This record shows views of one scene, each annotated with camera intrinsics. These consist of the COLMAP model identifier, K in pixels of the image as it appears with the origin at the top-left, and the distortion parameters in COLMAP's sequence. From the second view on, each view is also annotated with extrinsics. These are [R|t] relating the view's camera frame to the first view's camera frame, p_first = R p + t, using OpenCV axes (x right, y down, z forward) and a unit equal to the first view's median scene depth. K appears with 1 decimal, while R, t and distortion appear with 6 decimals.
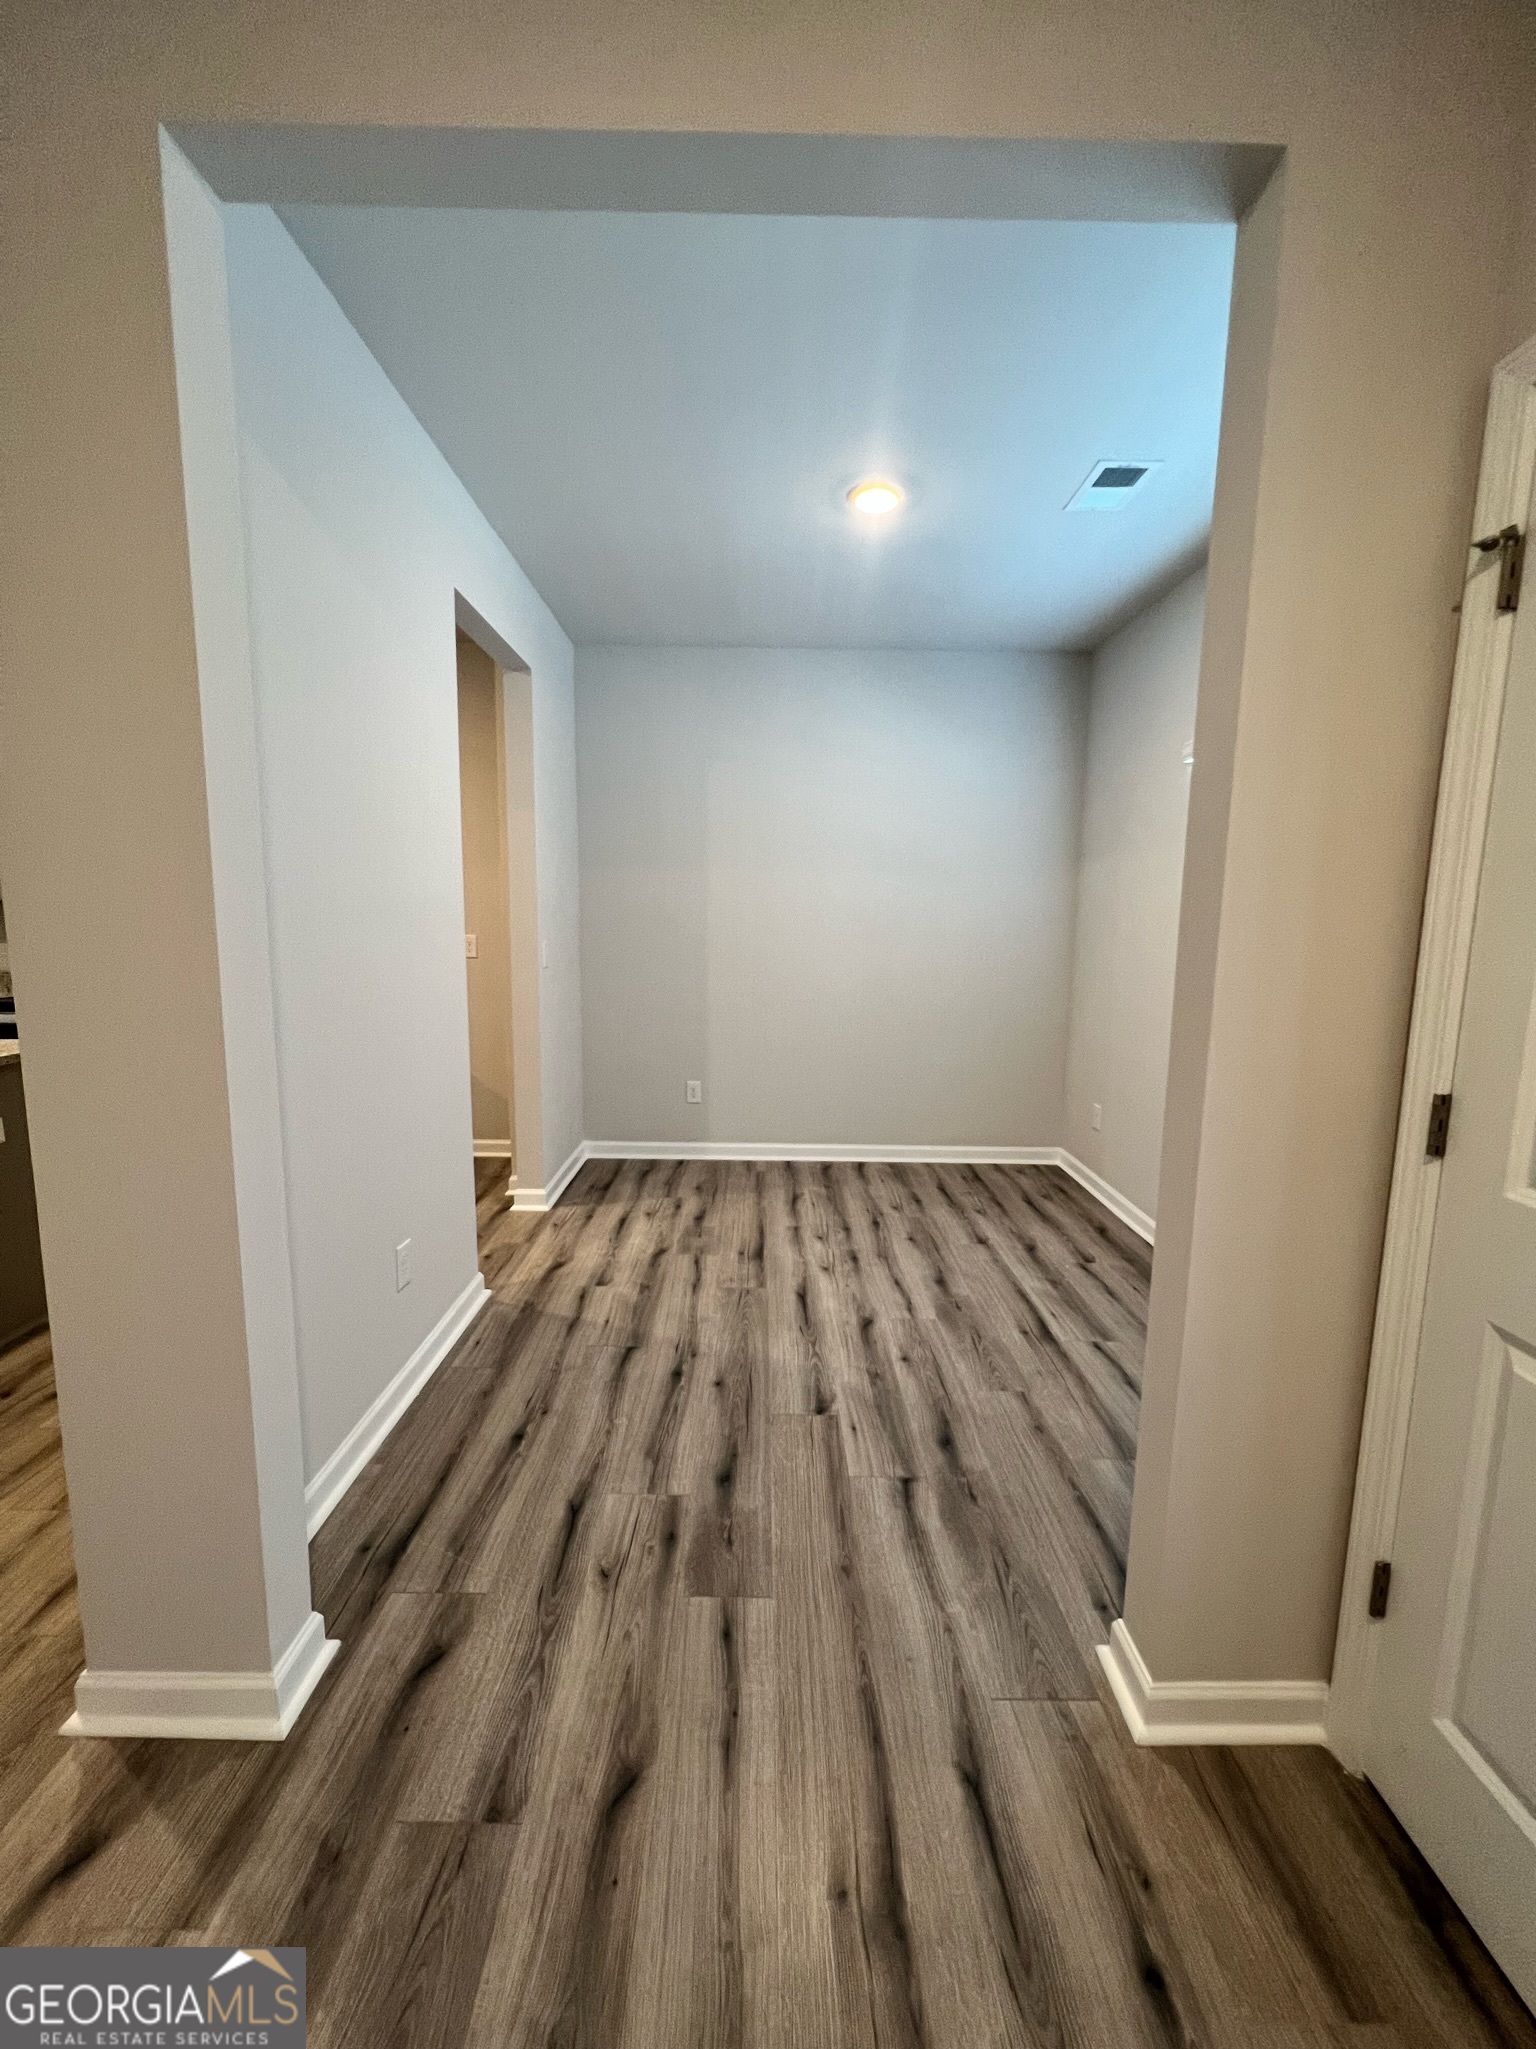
lens RADIAL K [[818.4, 0, 768.0], [0, 818.4, 1024.5], [0, 0, 1]] dist [0.001111, 0.000337]
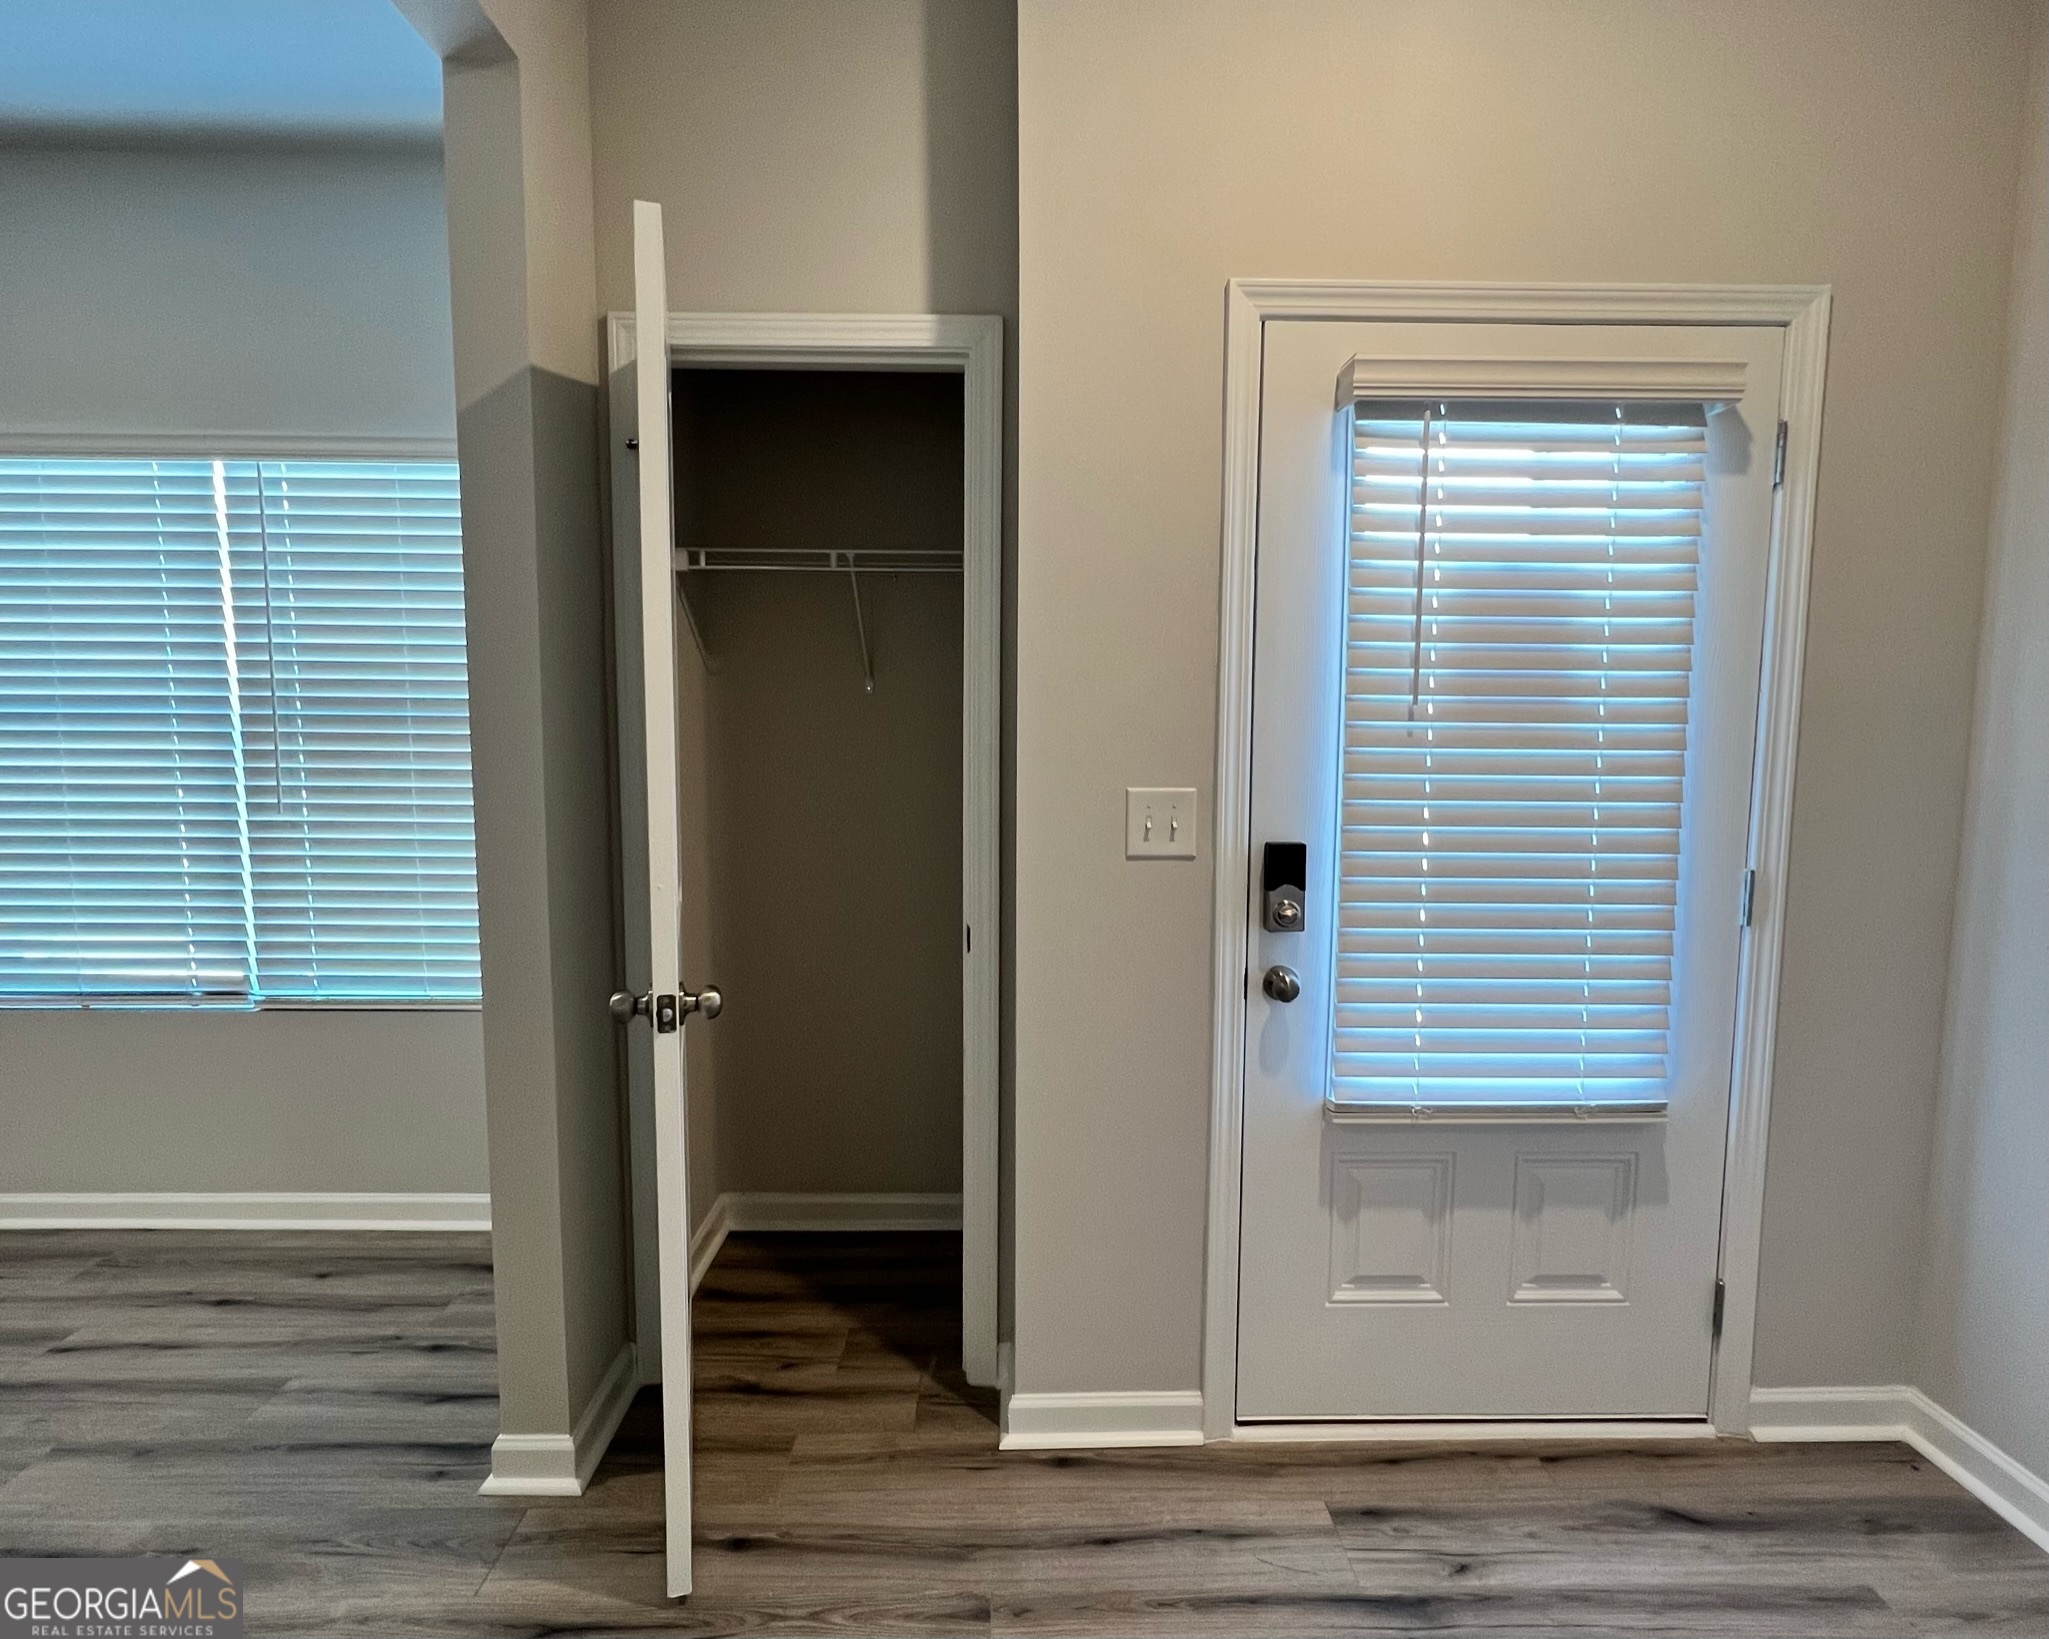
lens RADIAL K [[1098.7, 0, 1024.5], [0, 1098.7, 819.5], [0, 0, 1]] dist [-0.002602, -0.000390]
pose [[-0.011361, -0.098198, 0.995102, -0.583096], [0.126639, 0.987012, 0.098846, -0.026877], [-0.991884, 0.127141, 0.001222, 0.220378]]
